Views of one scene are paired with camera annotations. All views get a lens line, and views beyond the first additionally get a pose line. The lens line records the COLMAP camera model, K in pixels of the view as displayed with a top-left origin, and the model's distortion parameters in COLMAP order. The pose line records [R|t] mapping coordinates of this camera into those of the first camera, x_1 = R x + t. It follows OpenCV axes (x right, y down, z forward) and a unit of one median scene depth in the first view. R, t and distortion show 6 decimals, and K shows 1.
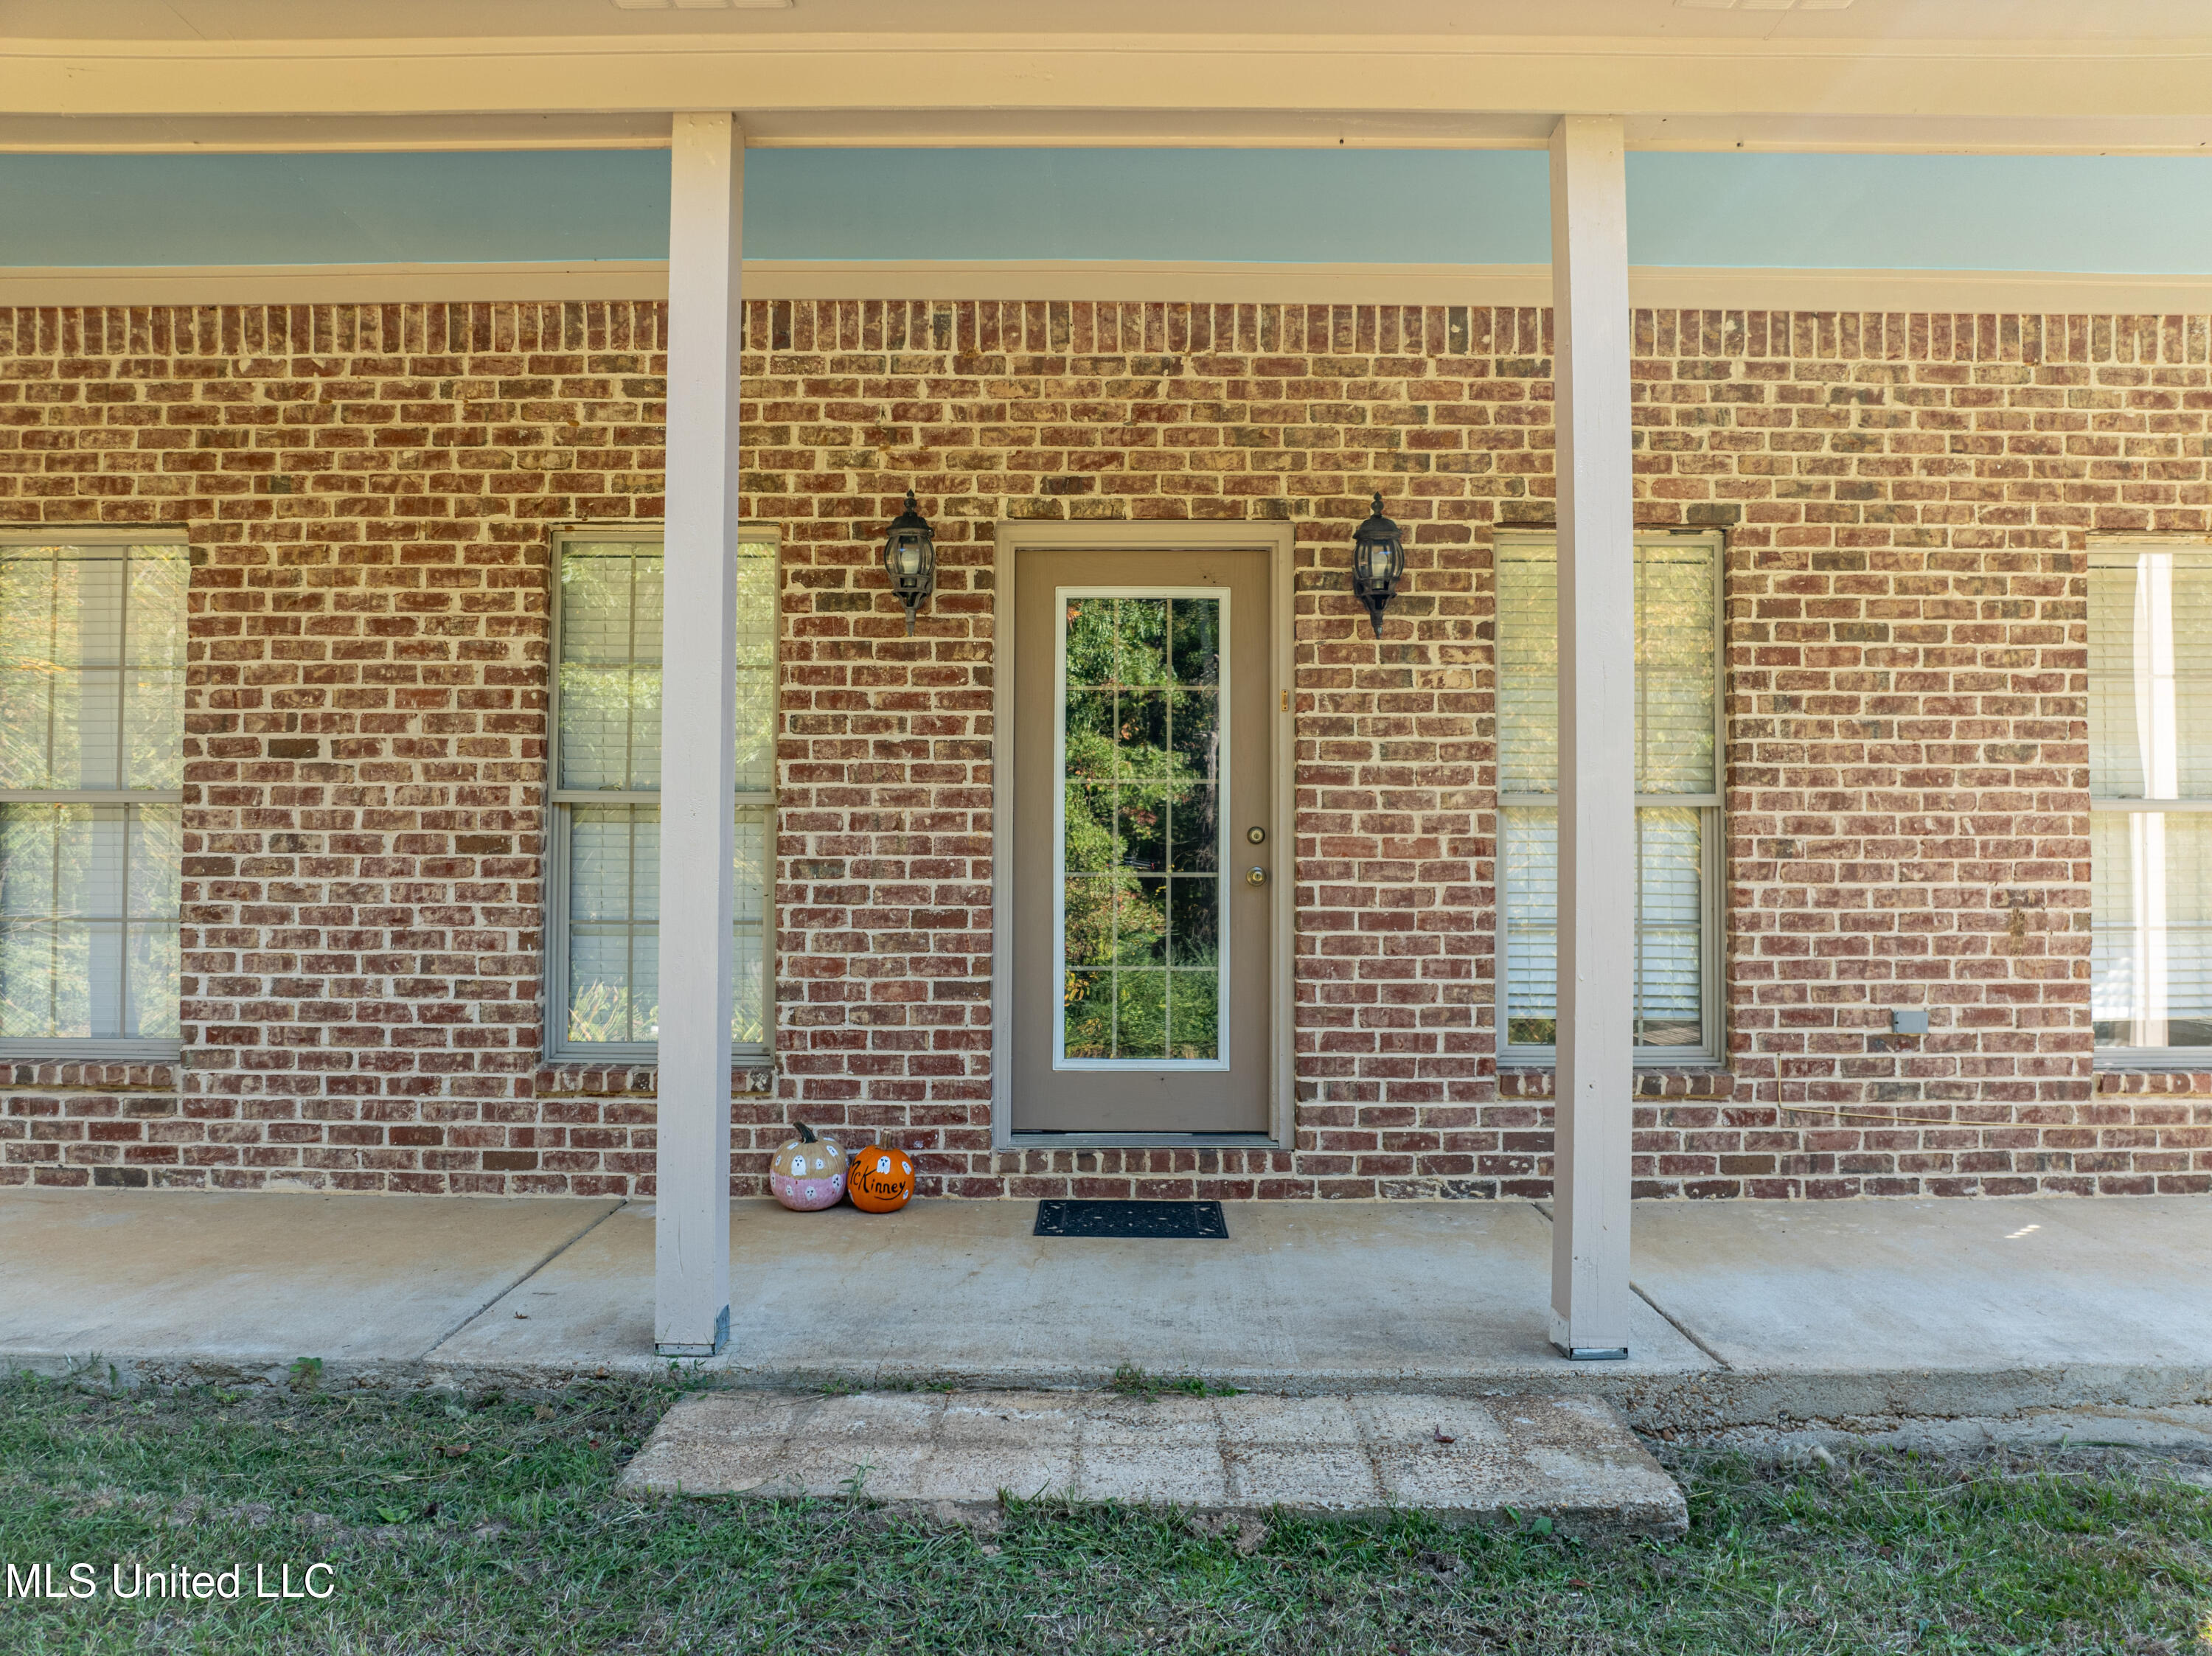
lens RADIAL K [[1537.7, 0, 1118.6], [0, 1537.7, 812.8], [0, 0, 1]] dist [-0.036239, -0.004921]
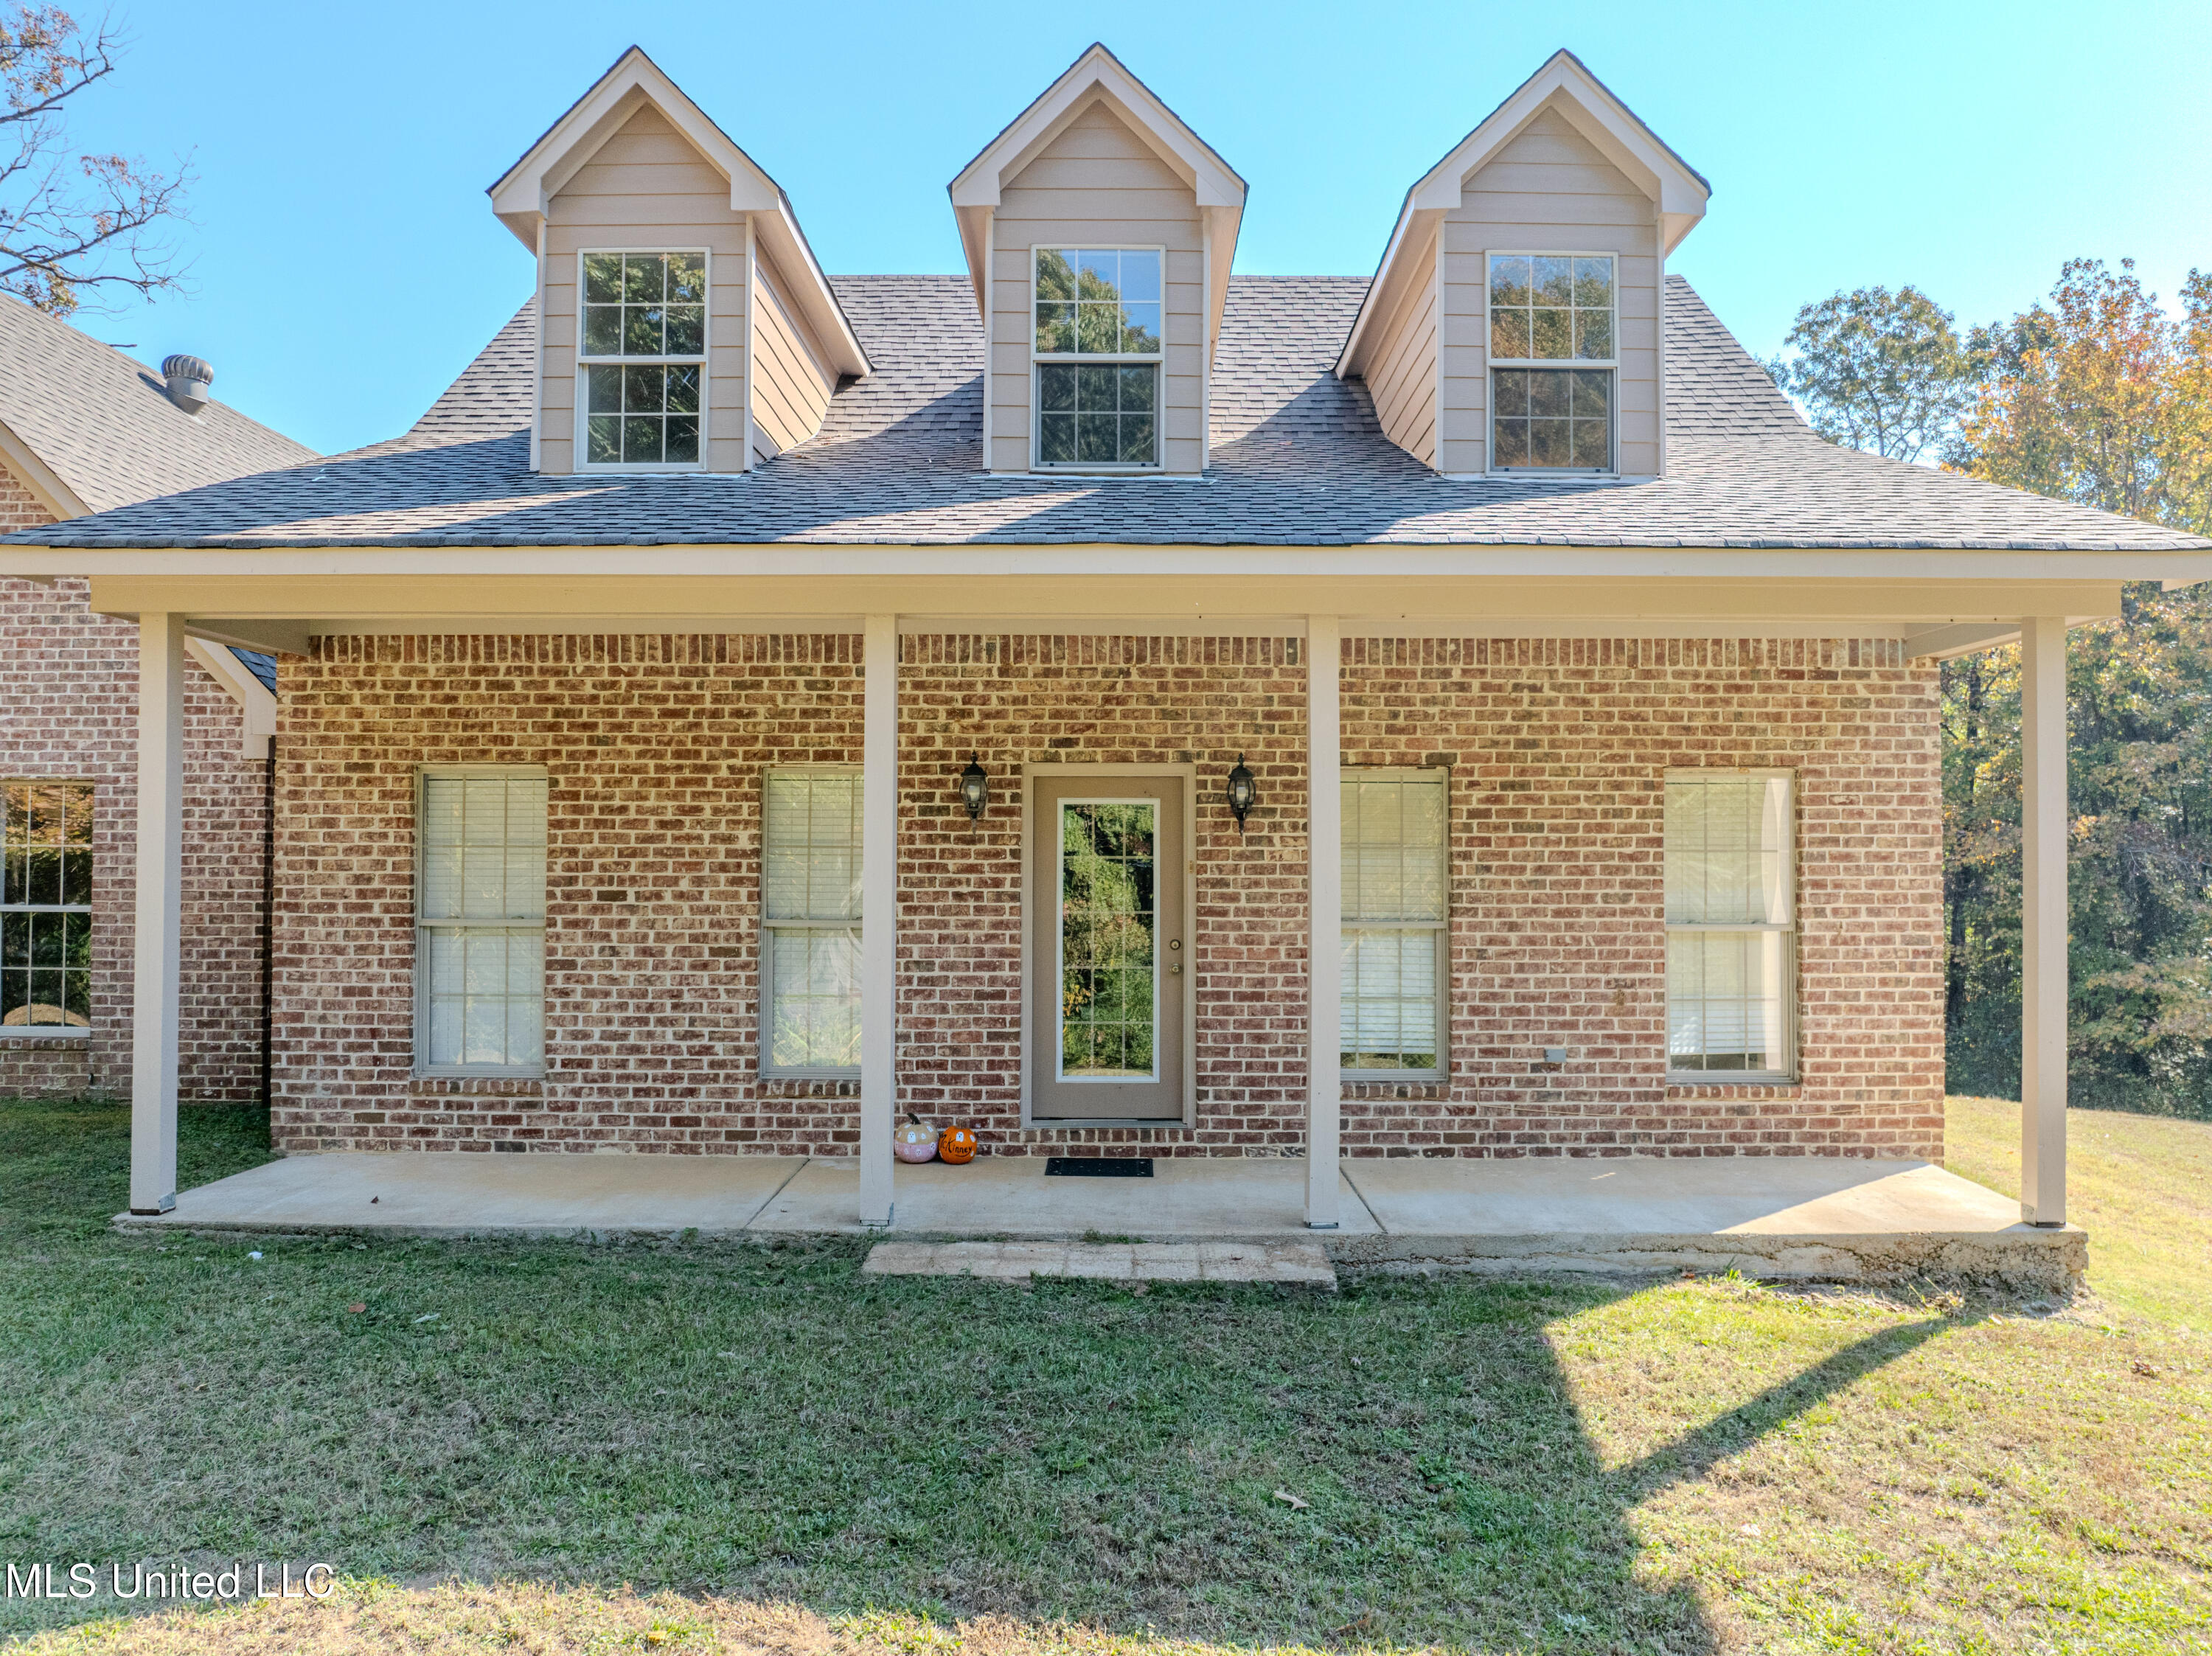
lens RADIAL K [[1563.3, 0, 1116.3], [0, 1563.3, 821.4], [0, 0, 1]] dist [-0.016550, -0.048991]
pose [[0.999991, -0.000764, -0.004213, 0.032723], [0.000766, 1.000000, 0.000448, -0.126428], [0.004212, -0.000451, 0.999991, -0.754543]]
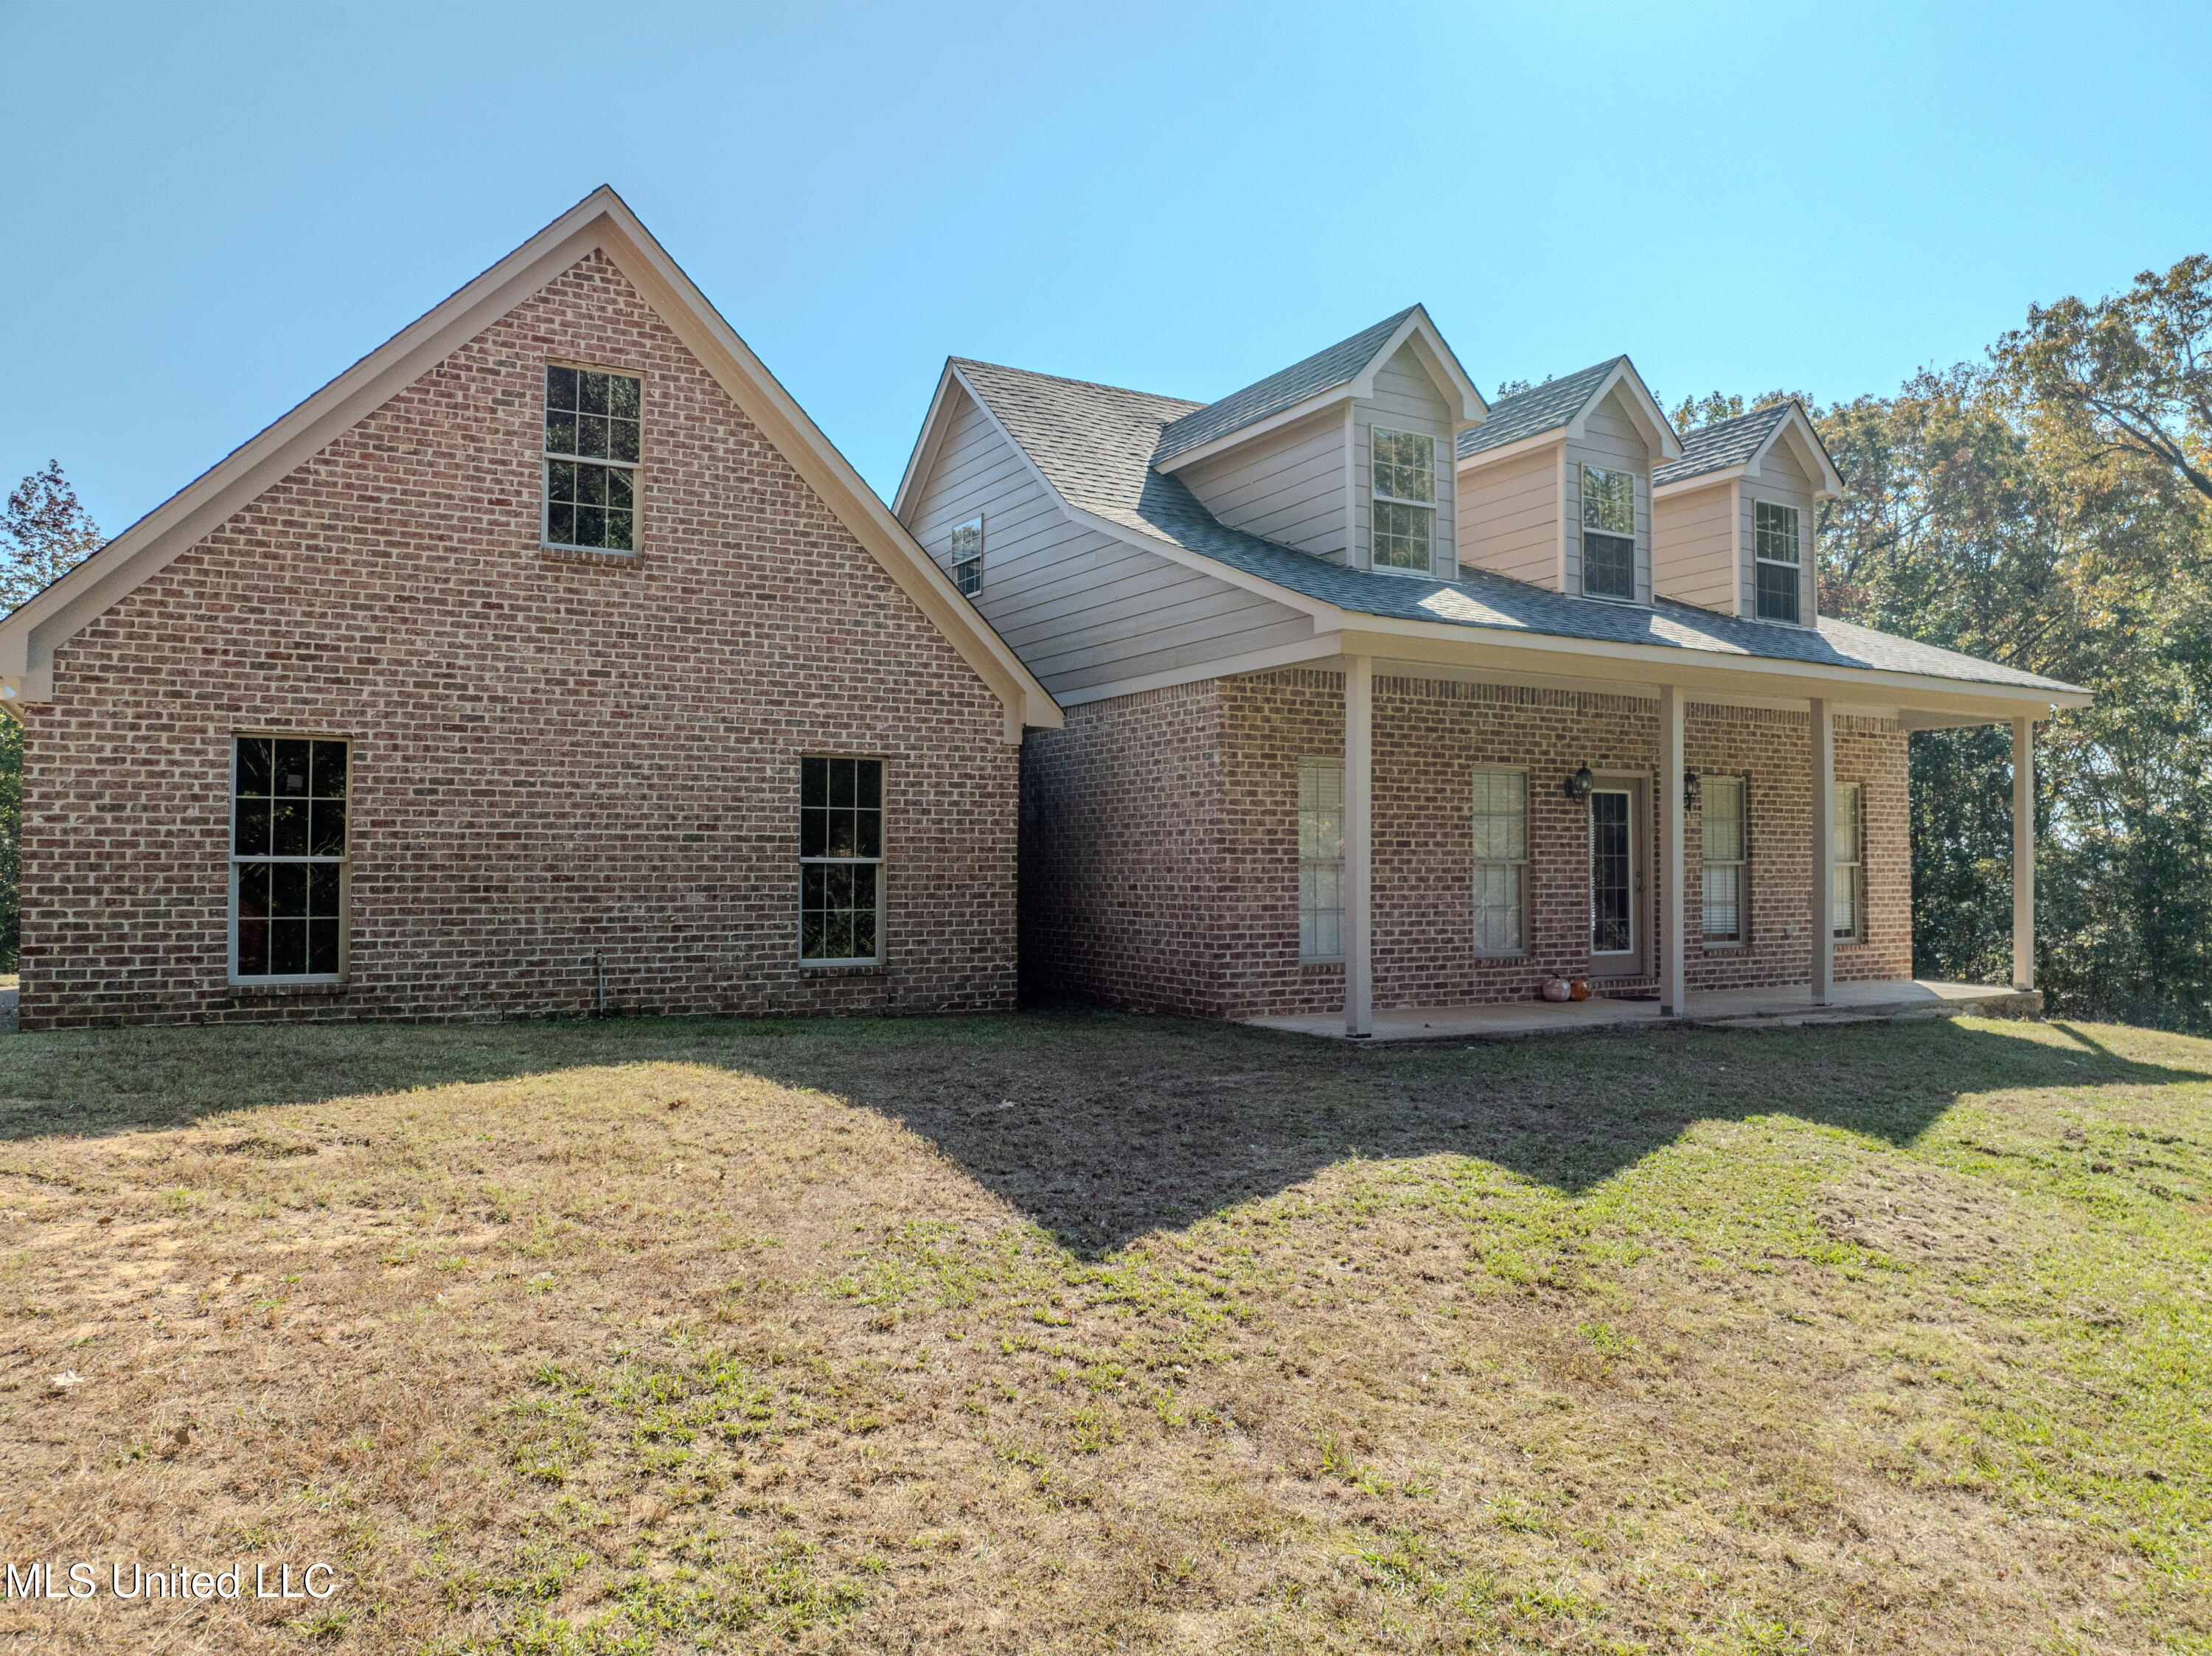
lens RADIAL K [[1563.3, 0, 1116.3], [0, 1563.3, 821.4], [0, 0, 1]] dist [-0.016550, -0.048991]
pose [[0.861954, 0.012588, 0.506829, -2.379716], [-0.009125, 0.999915, -0.009316, -0.051588], [-0.506904, 0.003405, 0.861996, -1.122776]]
